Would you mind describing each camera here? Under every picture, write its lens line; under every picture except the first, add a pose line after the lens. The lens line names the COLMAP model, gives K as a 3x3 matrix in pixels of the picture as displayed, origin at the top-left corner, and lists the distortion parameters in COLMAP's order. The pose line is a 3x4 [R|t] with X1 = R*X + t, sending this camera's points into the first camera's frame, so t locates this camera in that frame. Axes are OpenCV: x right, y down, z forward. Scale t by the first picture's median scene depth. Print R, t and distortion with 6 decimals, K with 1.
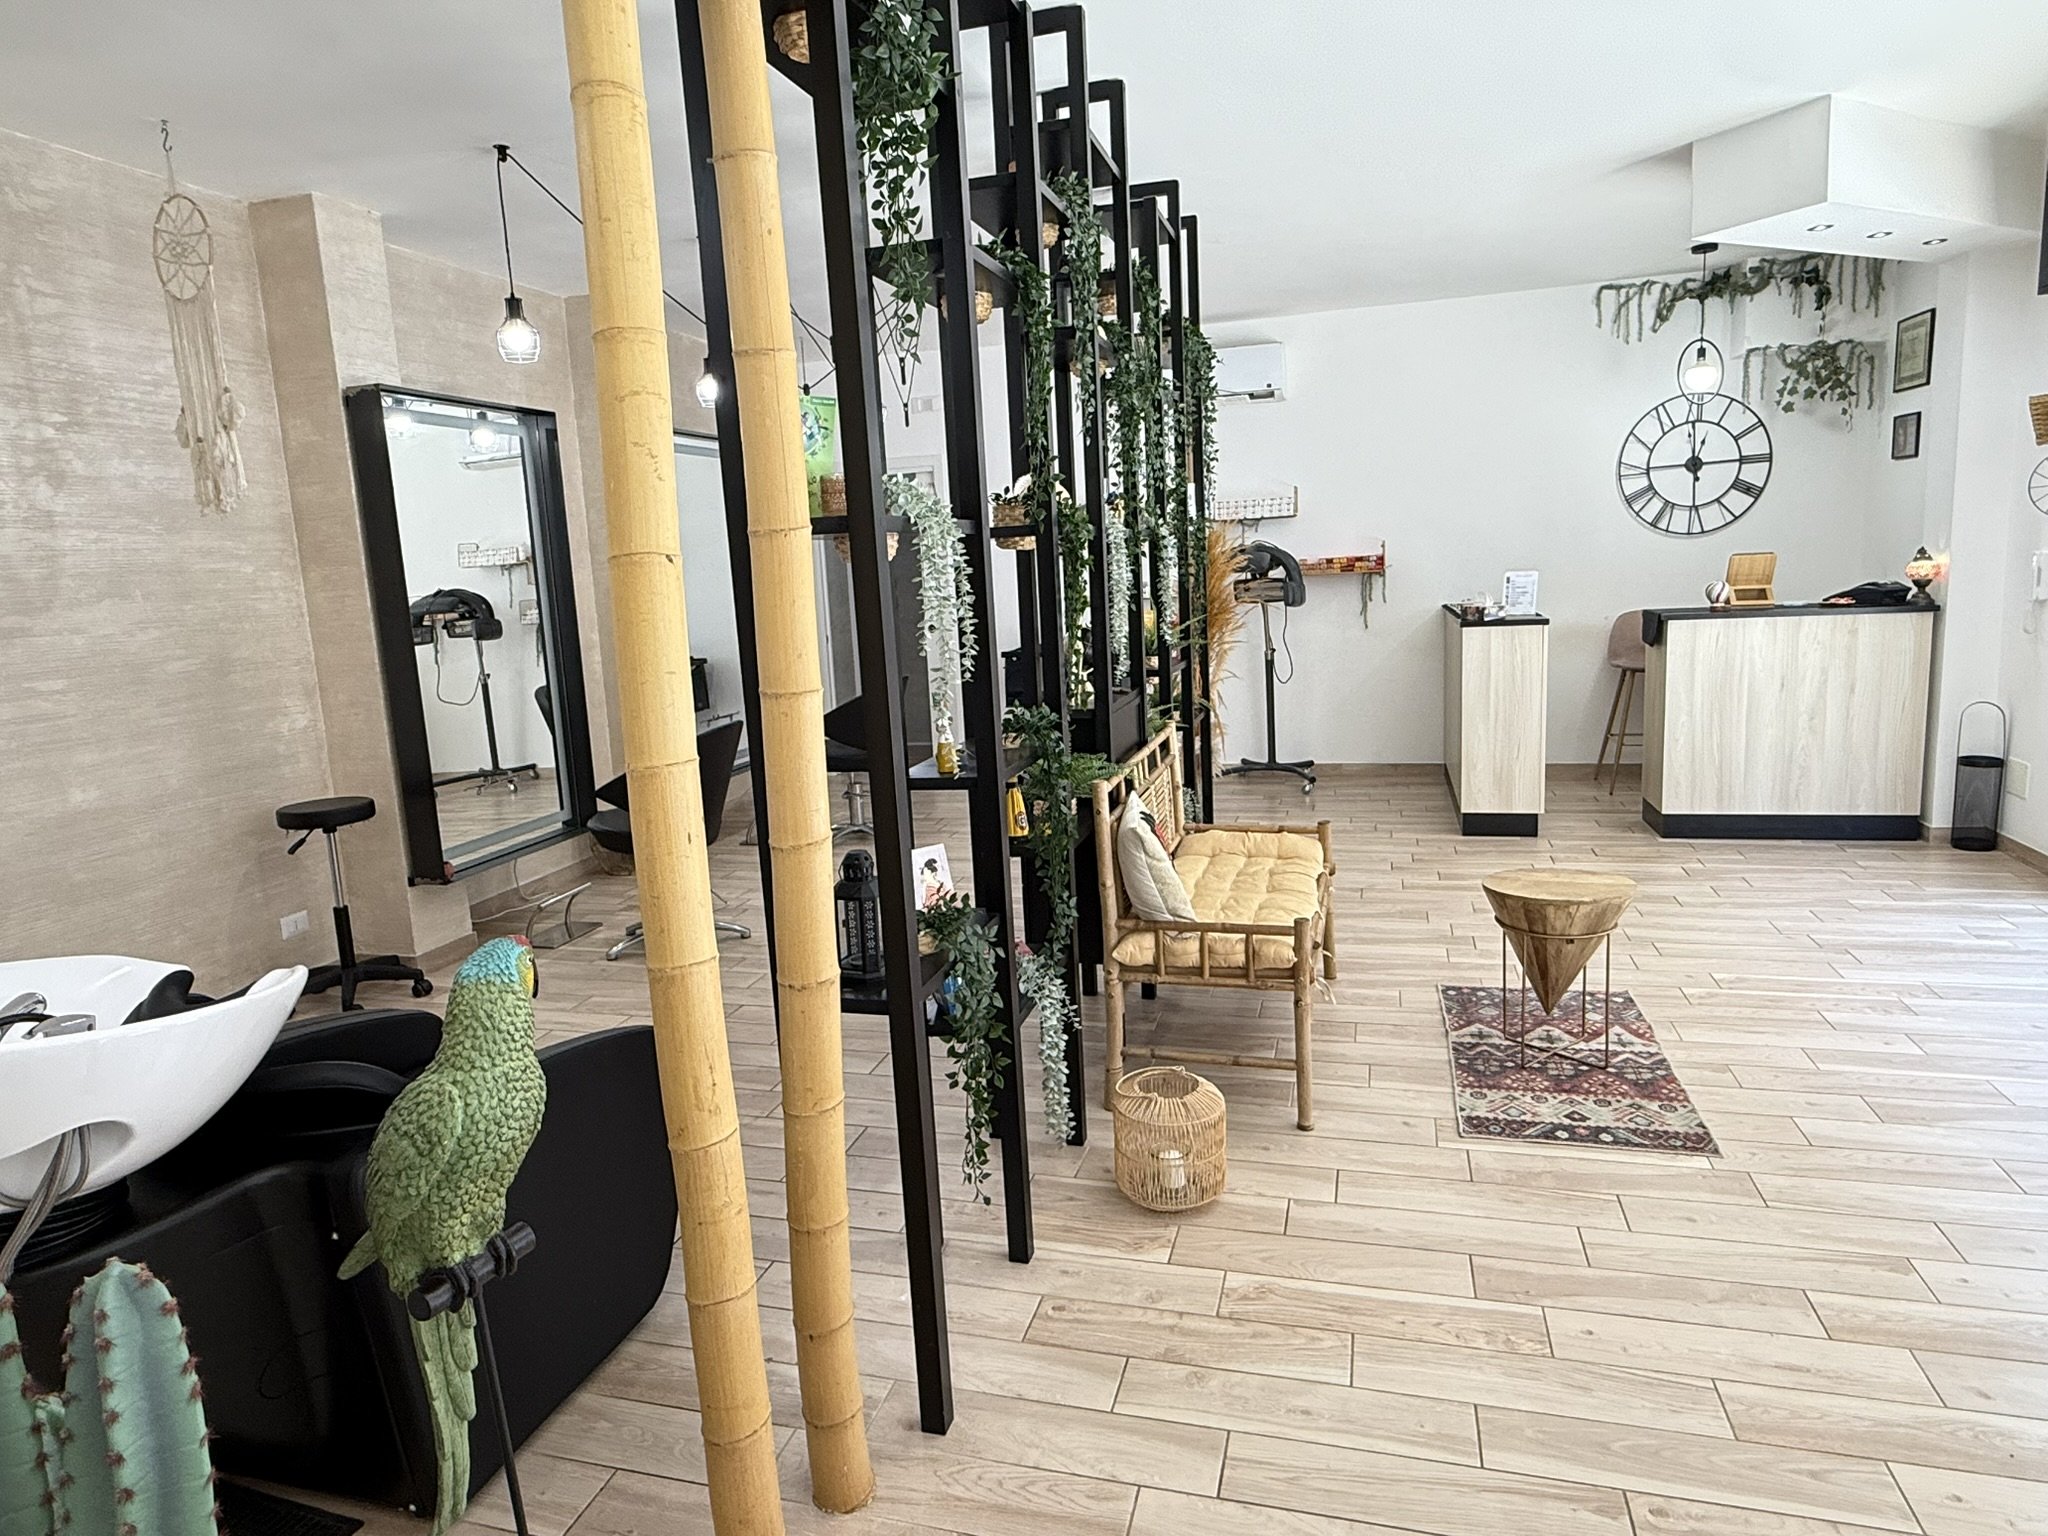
lens RADIAL K [[1214.4, 0, 1021.8], [0, 1214.4, 767.6], [0, 0, 1]] dist [0.001755, 0.004843]
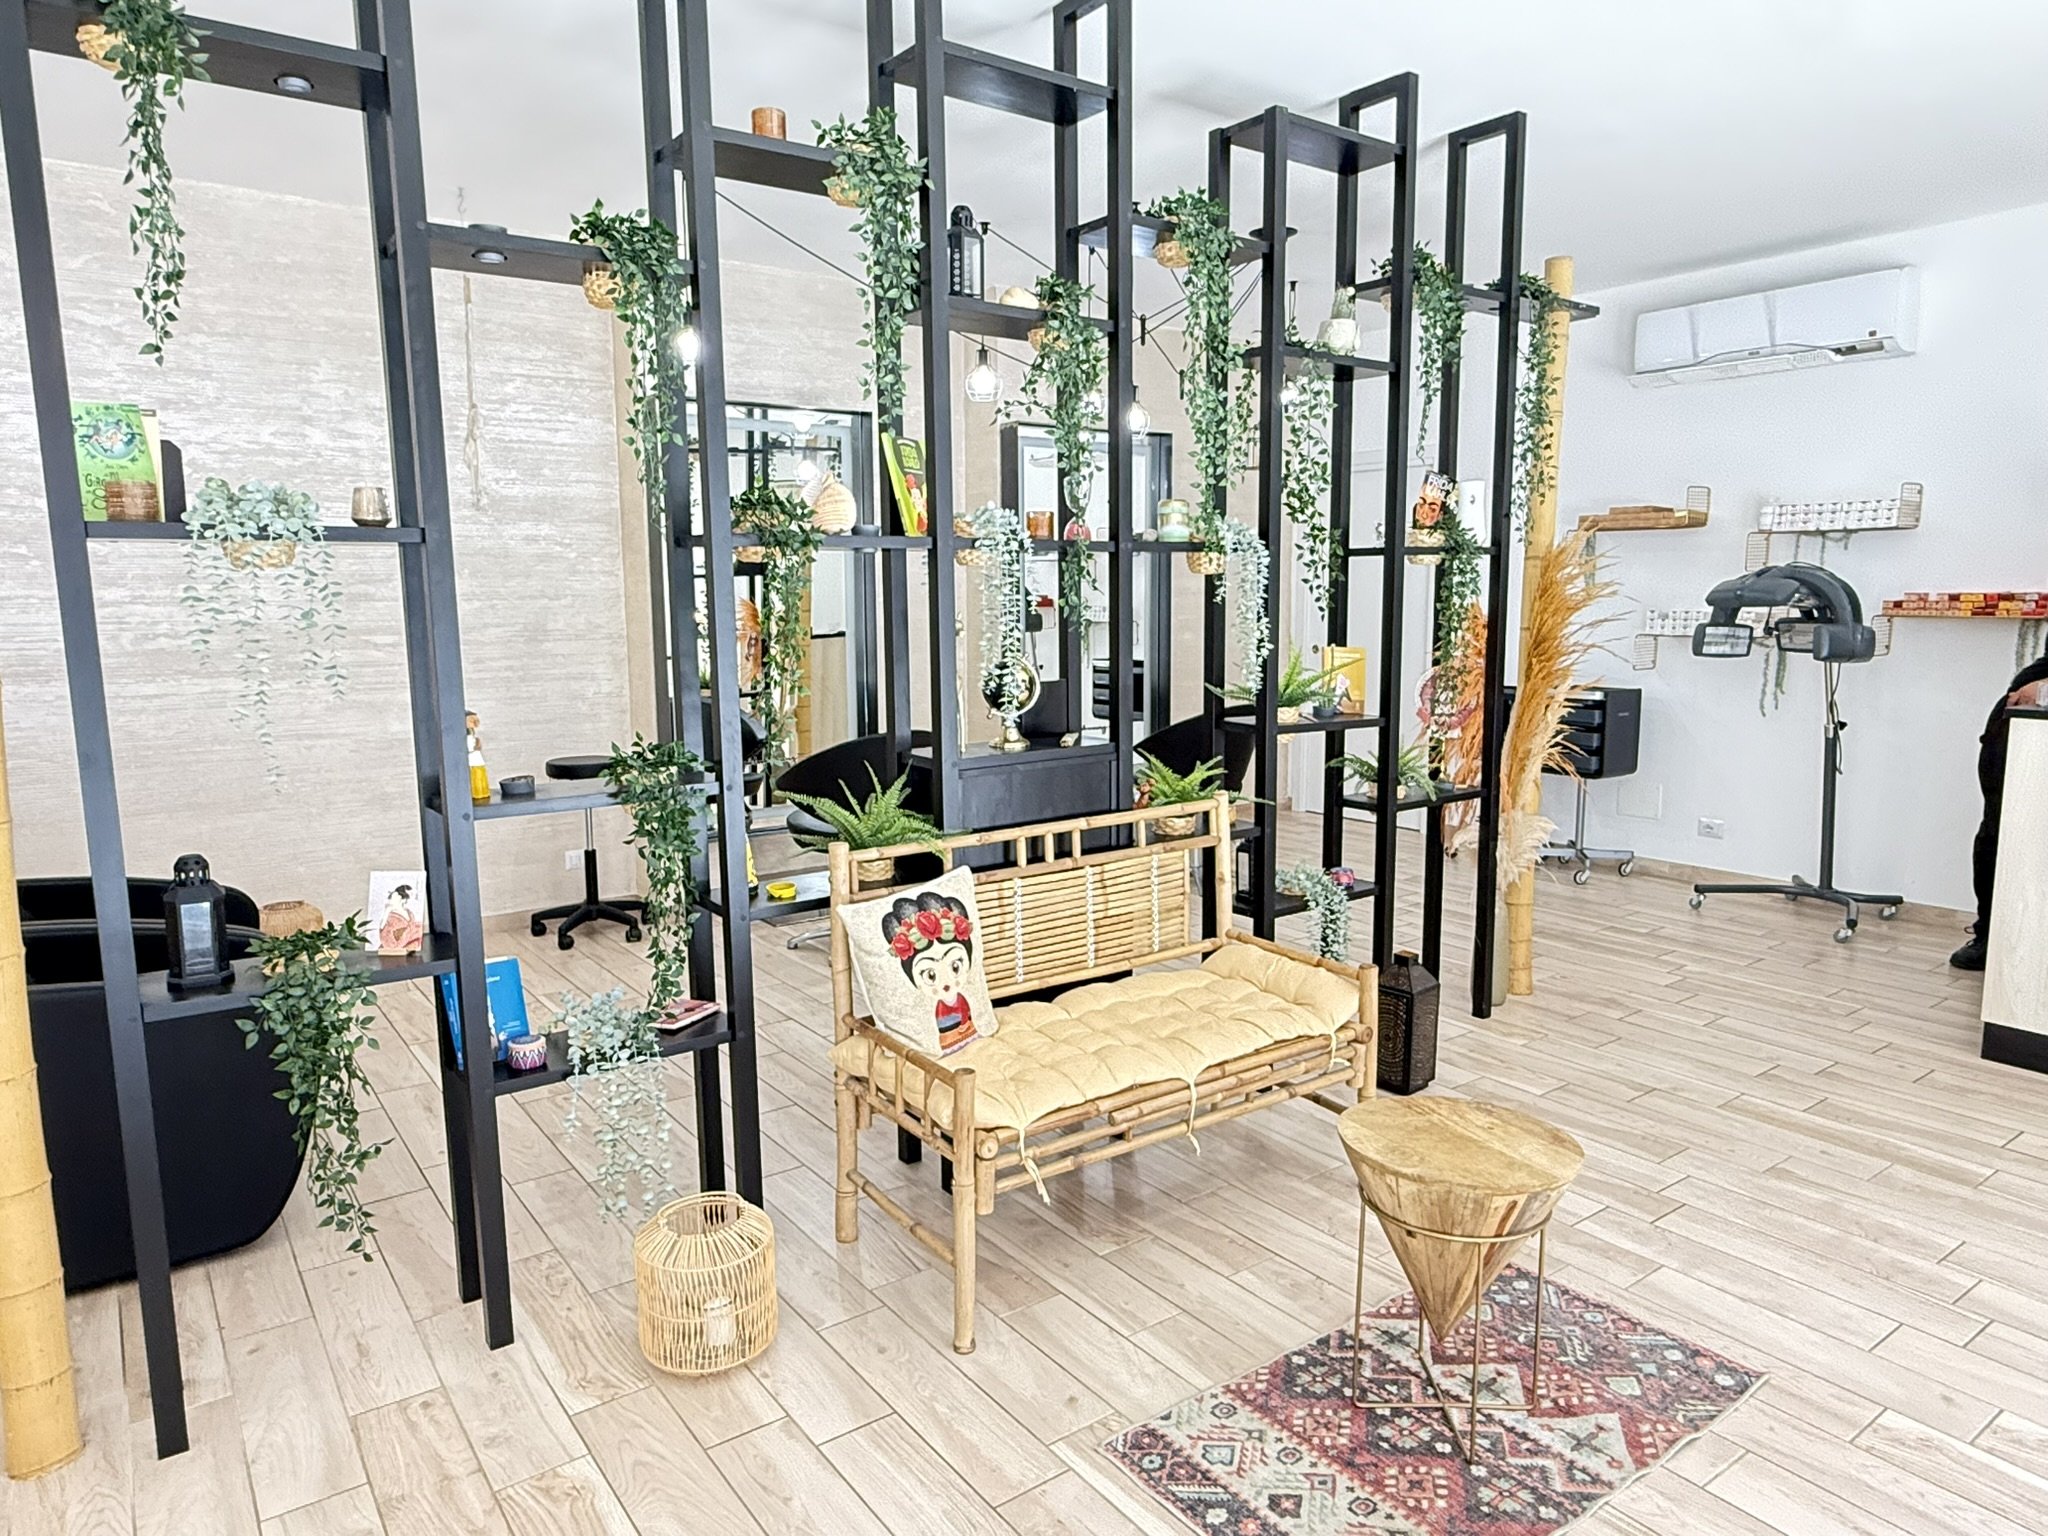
lens RADIAL K [[1296.2, 0, 1024.0], [0, 1296.2, 769.1], [0, 0, 1]] dist [-0.001388, -0.001200]
pose [[0.791388, 0.132348, -0.596816, 0.328554], [-0.136846, 0.989861, 0.038048, -0.043185], [0.595801, 0.051561, 0.801476, 0.175082]]
